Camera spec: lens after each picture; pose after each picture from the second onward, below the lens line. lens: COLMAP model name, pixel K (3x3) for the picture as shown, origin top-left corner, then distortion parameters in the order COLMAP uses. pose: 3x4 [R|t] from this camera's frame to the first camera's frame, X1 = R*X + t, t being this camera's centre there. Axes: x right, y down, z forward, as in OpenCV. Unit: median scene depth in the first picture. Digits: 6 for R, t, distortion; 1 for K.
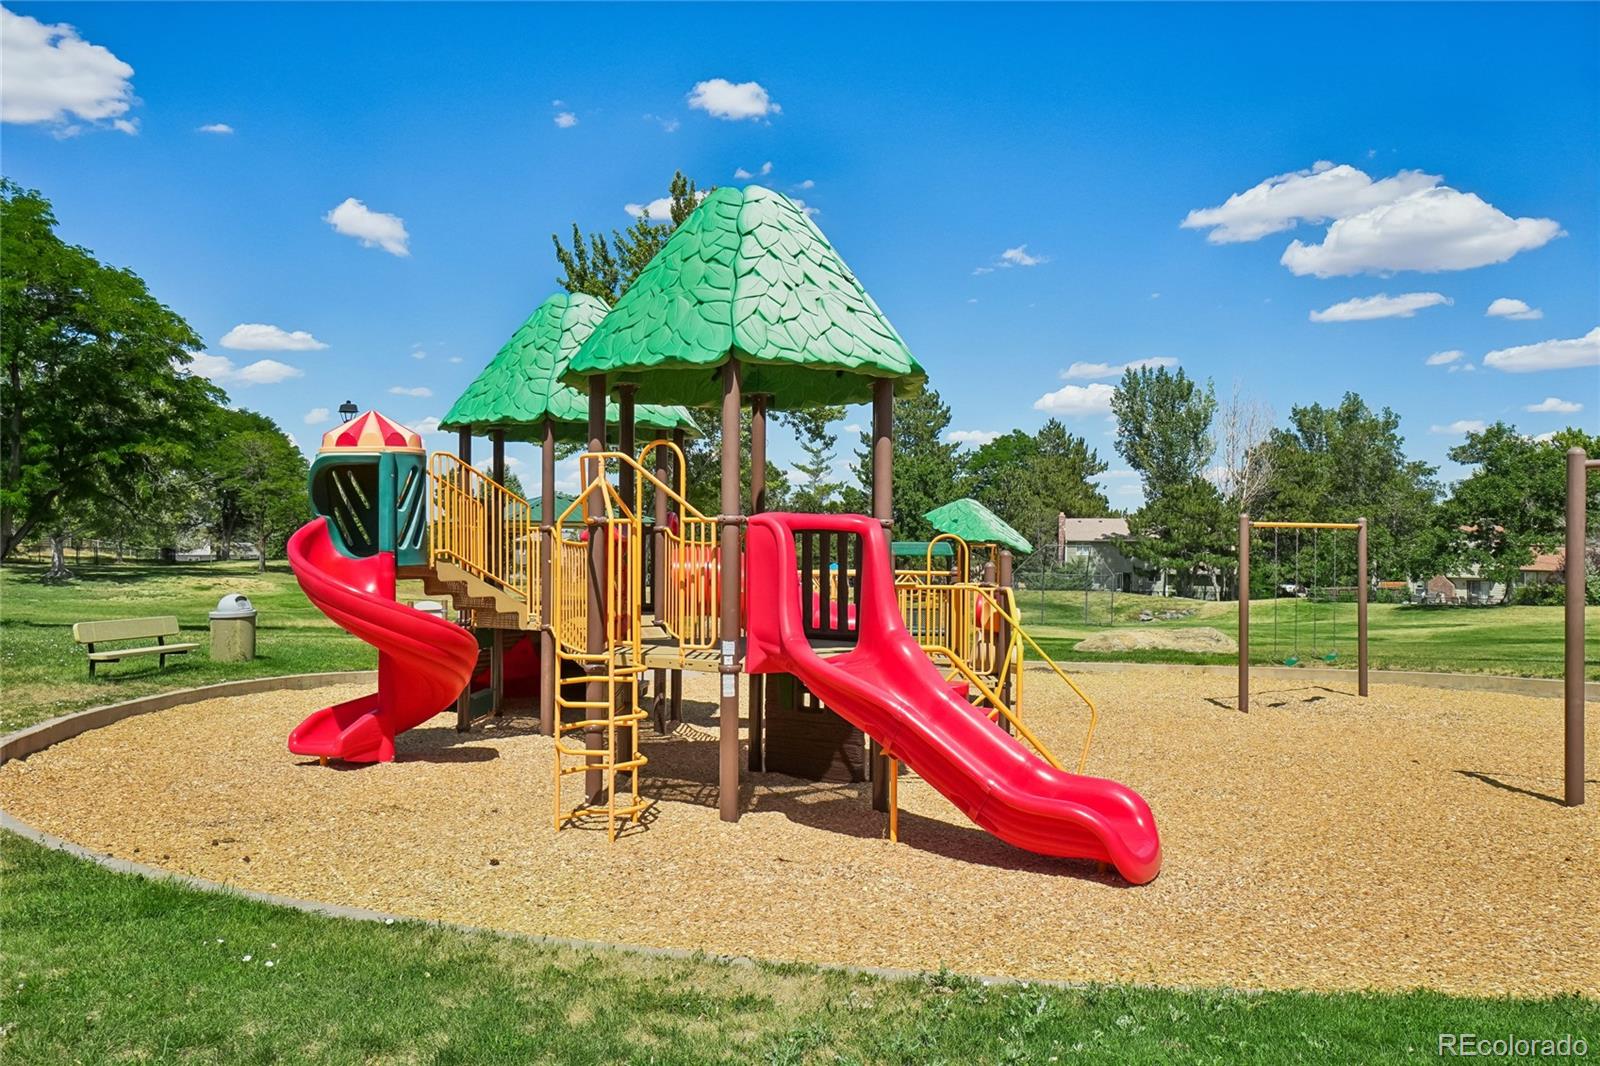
lens RADIAL K [[1230.2, 0, 800.0], [0, 1230.2, 533.0], [0, 0, 1]] dist [0.000978, -0.003750]
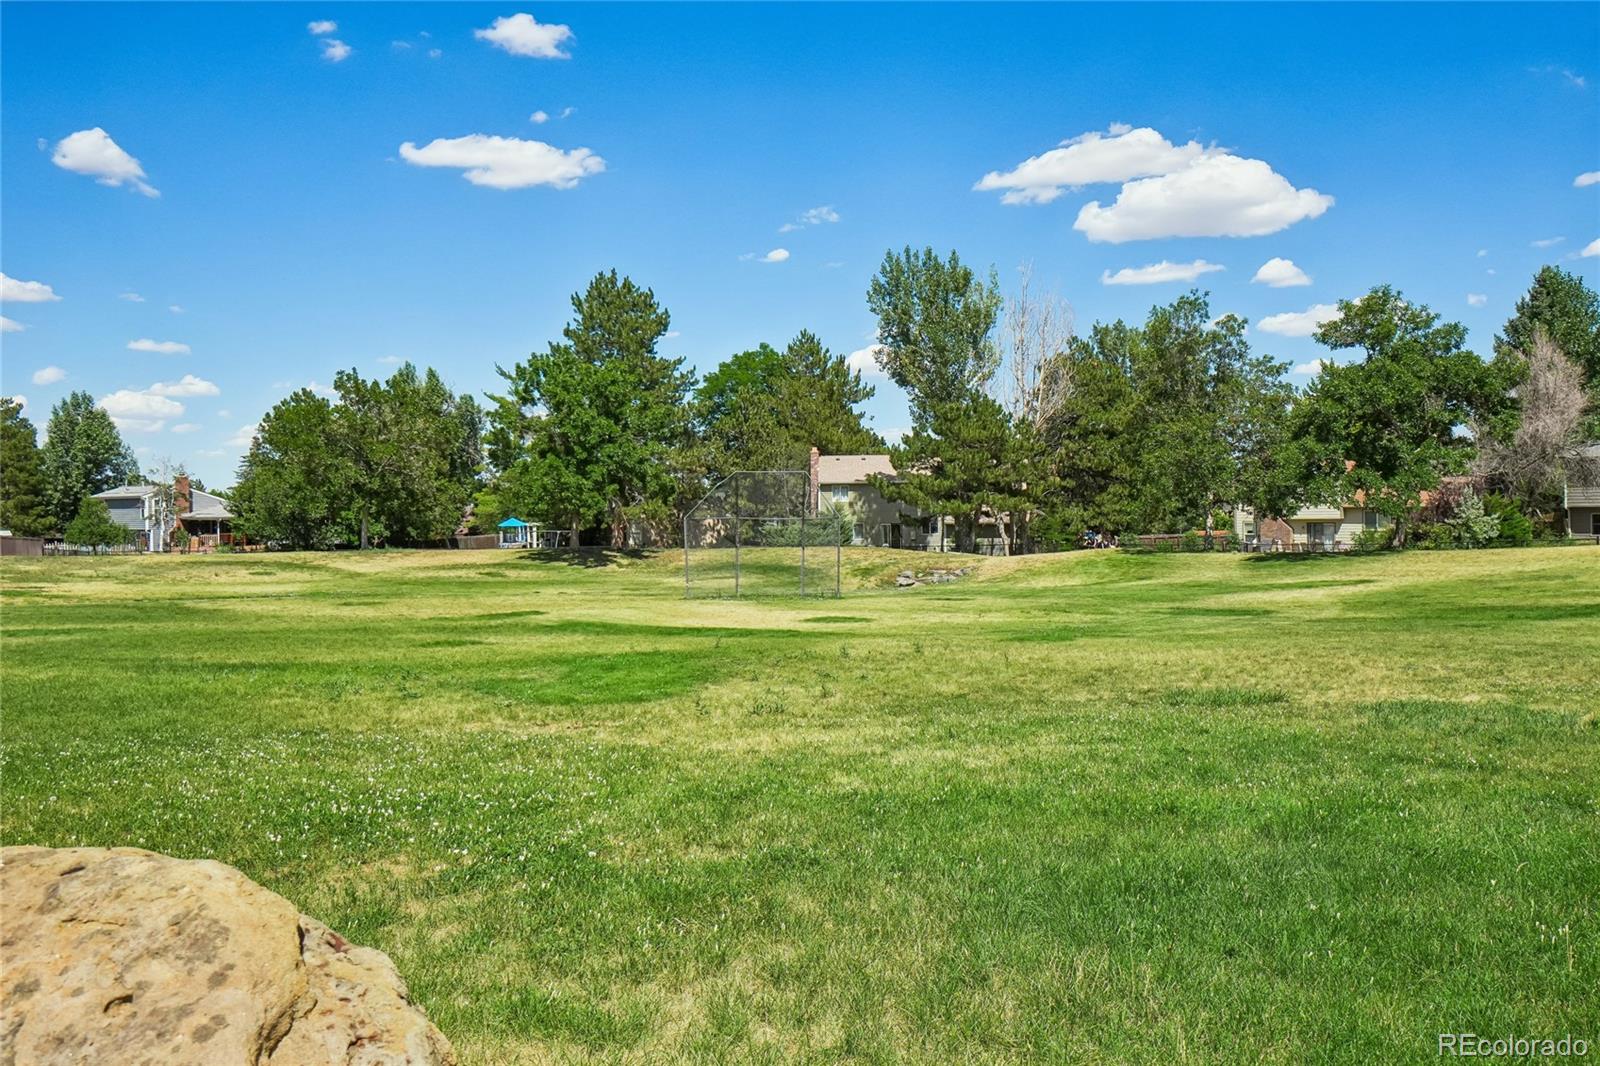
lens RADIAL K [[1258.3, 0, 800.0], [0, 1258.3, 533.0], [0, 0, 1]] dist [-0.073536, 0.000683]
pose [[0.987939, -0.020133, 0.153529, 0.091654], [0.015749, 0.999434, 0.029717, 0.015295], [-0.154040, -0.026941, 0.987697, 0.243888]]
